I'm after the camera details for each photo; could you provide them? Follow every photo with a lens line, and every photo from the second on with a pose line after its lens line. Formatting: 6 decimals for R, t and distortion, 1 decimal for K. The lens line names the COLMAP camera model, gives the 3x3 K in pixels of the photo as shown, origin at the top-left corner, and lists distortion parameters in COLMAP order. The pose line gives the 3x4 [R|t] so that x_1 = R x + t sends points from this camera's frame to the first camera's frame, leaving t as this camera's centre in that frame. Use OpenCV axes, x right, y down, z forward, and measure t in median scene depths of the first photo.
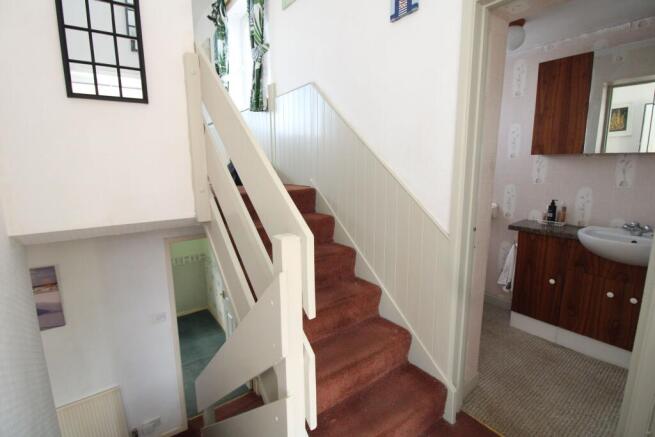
lens RADIAL K [[307.6, 0, 331.3], [0, 307.6, 216.7], [0, 0, 1]] dist [-0.001252, -0.011865]
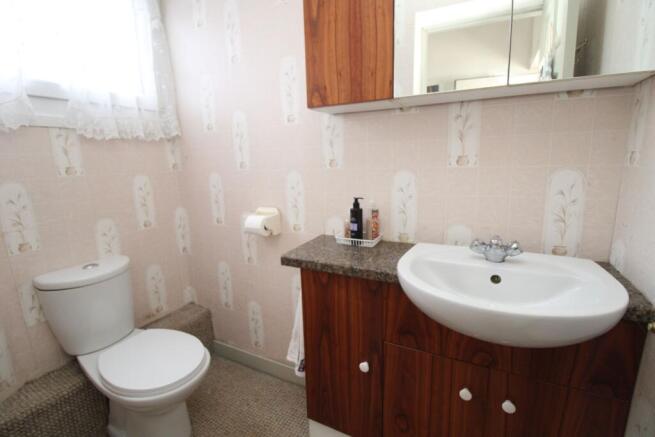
lens RADIAL K [[307.6, 0, 331.3], [0, 307.6, 216.7], [0, 0, 1]] dist [-0.001252, -0.011865]
pose [[0.901096, -0.095779, 0.422909, 0.476991], [0.091828, 0.995330, 0.029760, -0.043699], [-0.423784, 0.012018, 0.905684, 0.561841]]
